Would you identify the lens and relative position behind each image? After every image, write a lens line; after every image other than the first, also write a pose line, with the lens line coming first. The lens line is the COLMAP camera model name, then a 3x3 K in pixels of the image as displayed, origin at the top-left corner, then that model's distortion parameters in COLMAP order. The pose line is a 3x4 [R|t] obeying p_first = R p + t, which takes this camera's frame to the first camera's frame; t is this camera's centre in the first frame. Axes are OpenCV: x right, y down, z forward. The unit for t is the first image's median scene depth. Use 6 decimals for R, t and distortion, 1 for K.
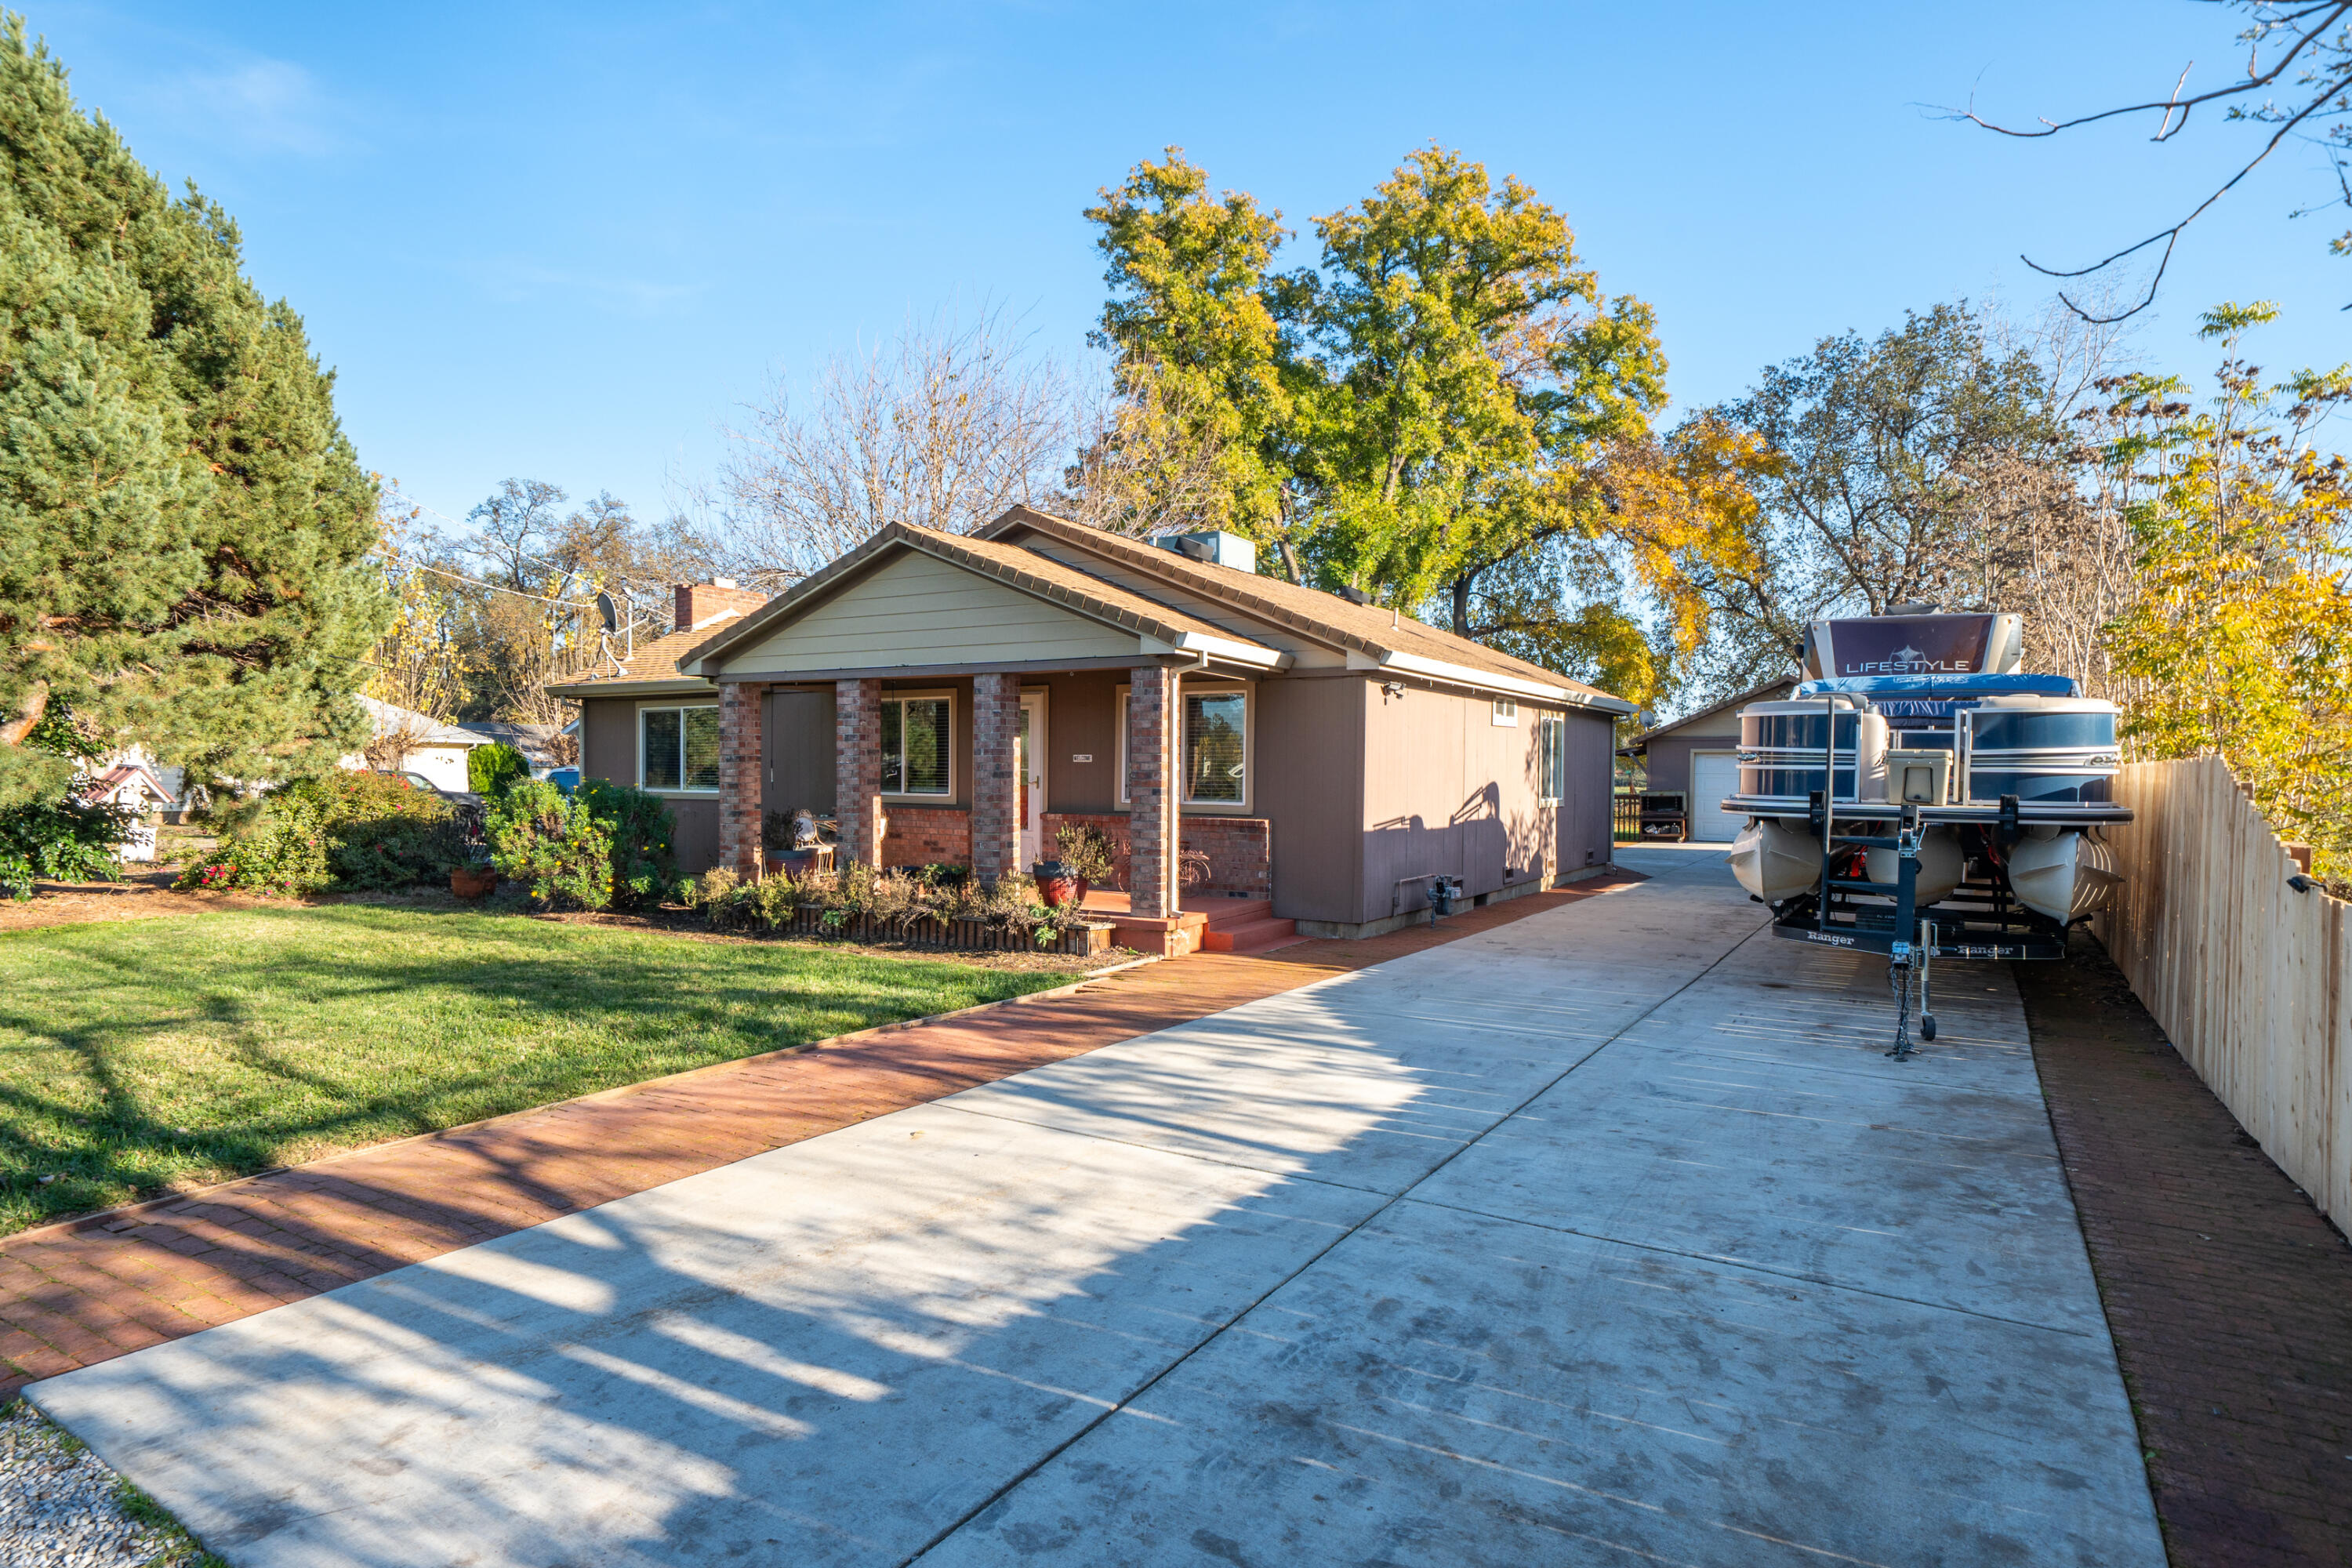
lens RADIAL K [[1281.8, 0, 1176.0], [0, 1281.8, 784.0], [0, 0, 1]] dist [0.006441, 0.000500]
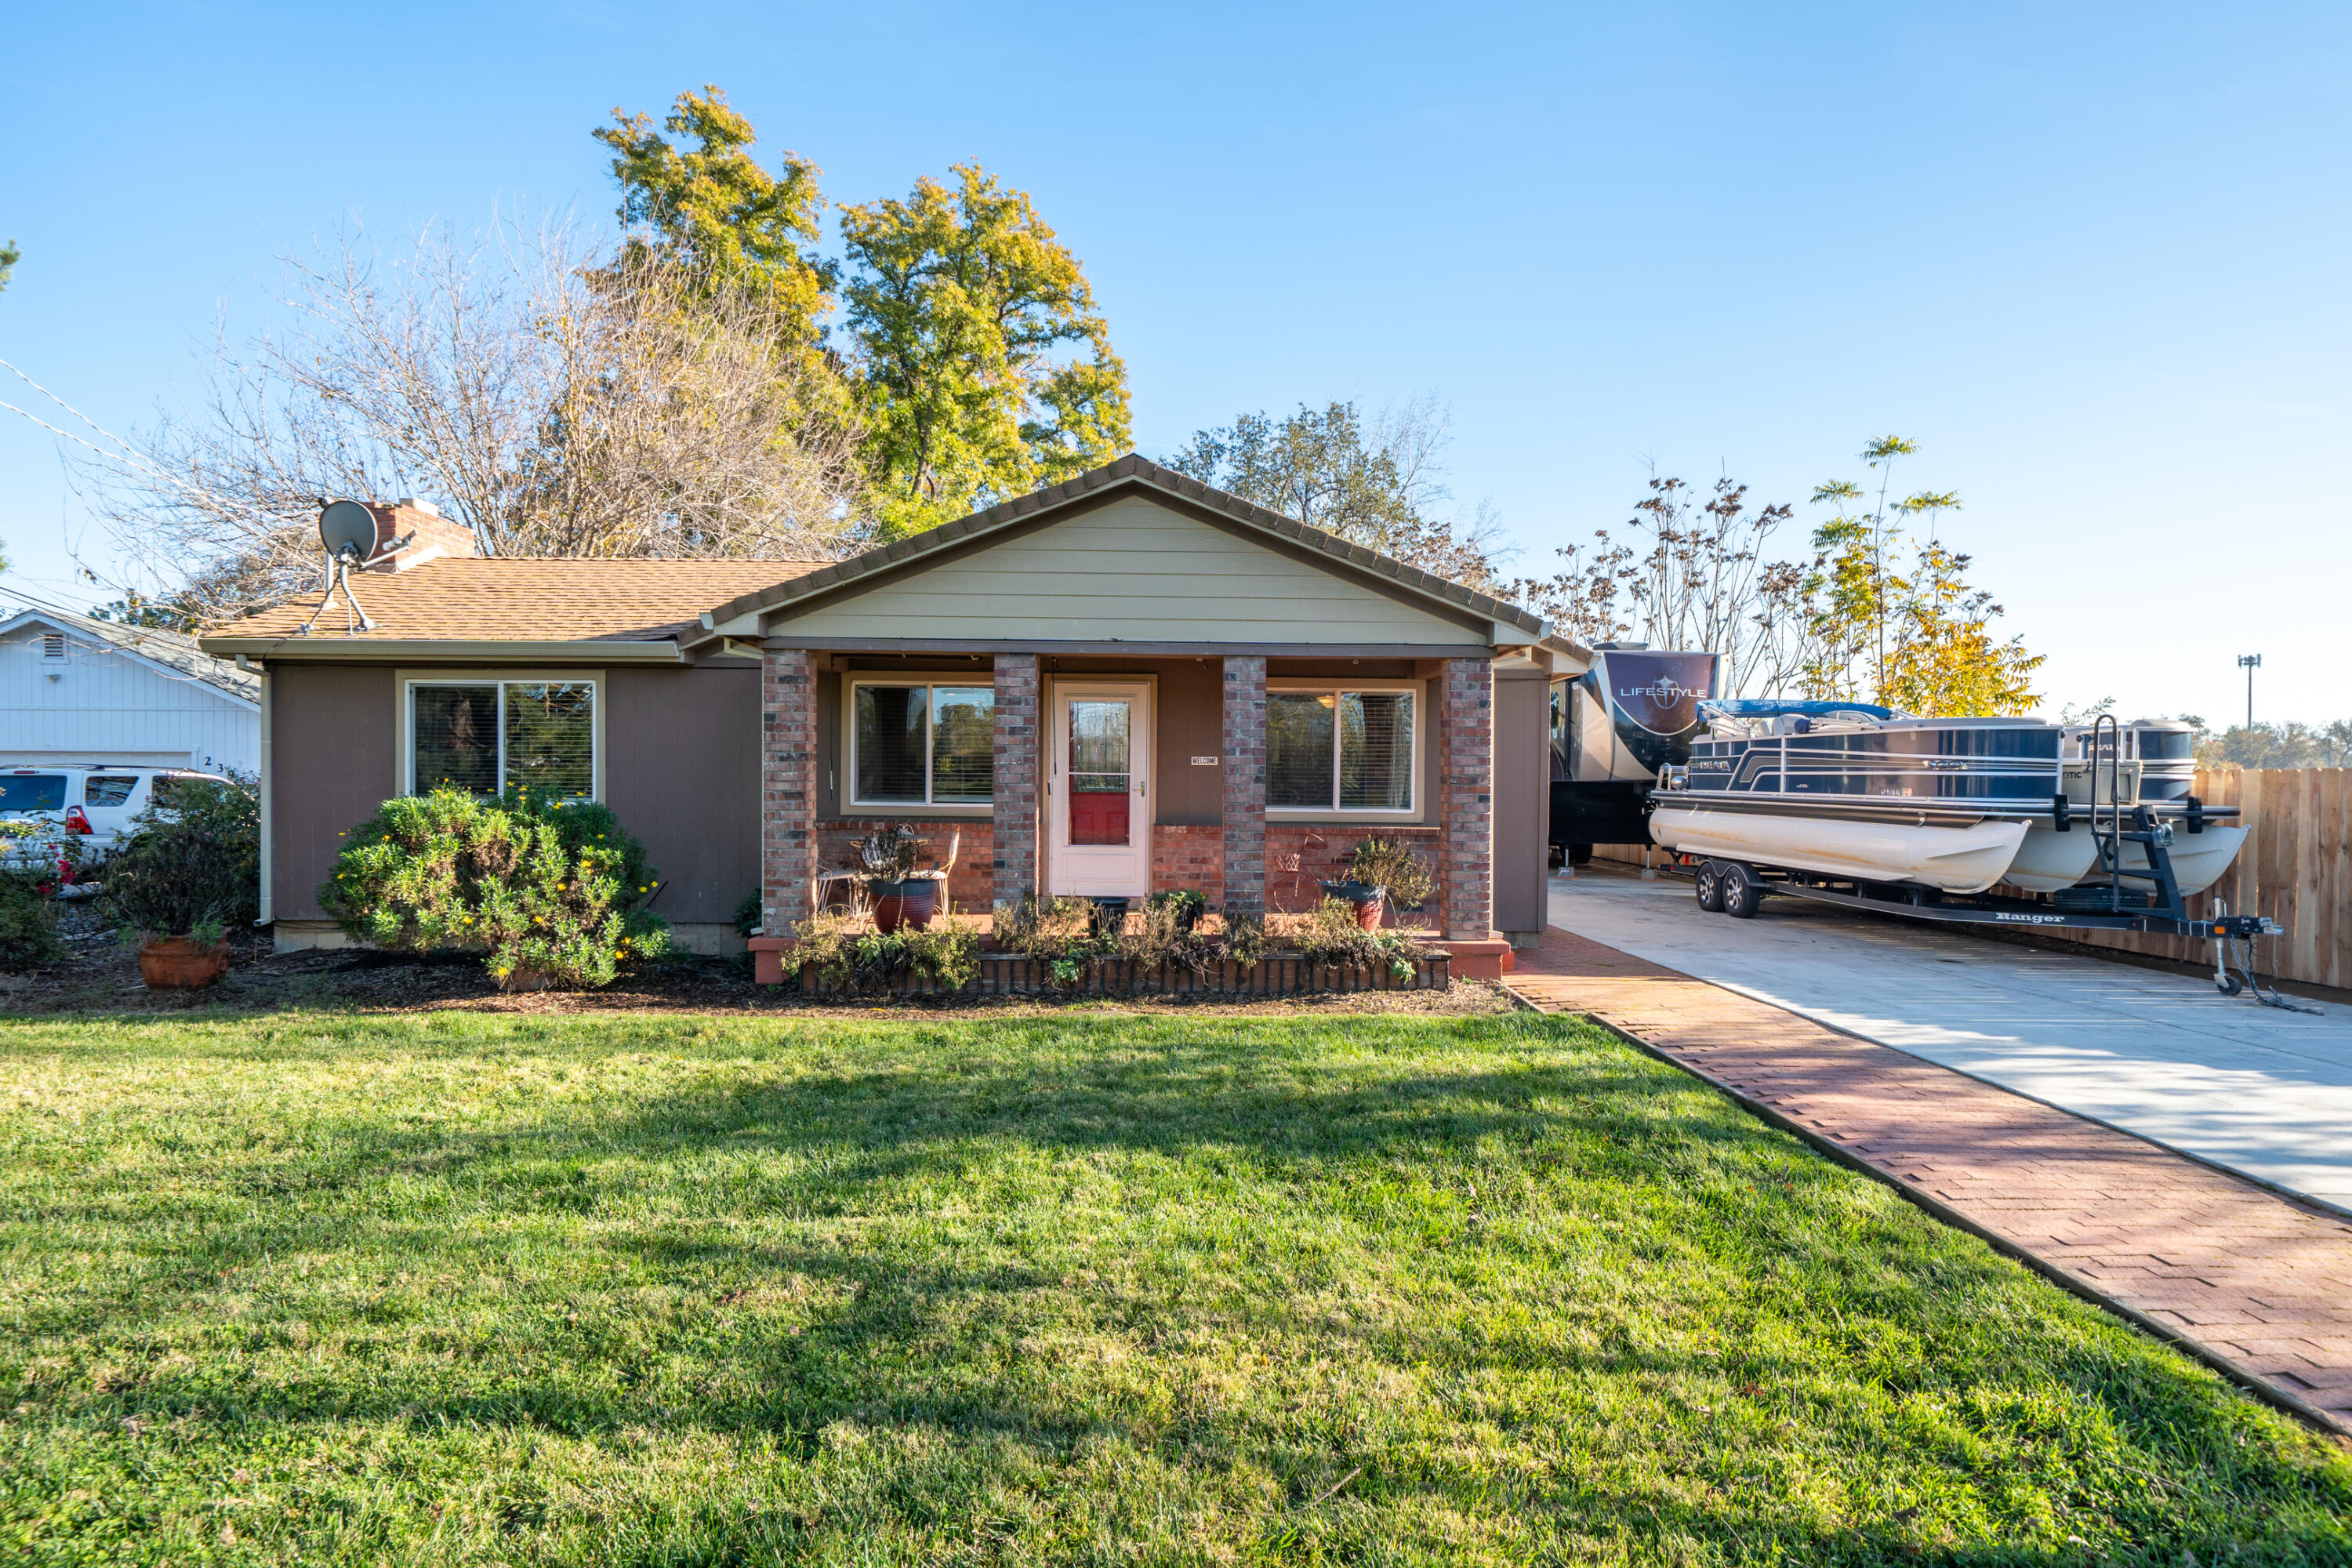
lens RADIAL K [[1197.7, 0, 1177.9], [0, 1197.7, 788.5], [0, 0, 1]] dist [0.002668, 0.000472]
pose [[0.849228, -0.003182, 0.528017, -0.165736], [0.003336, 0.999994, 0.000662, -0.000622], [-0.528016, 0.001199, 0.849234, 0.104983]]
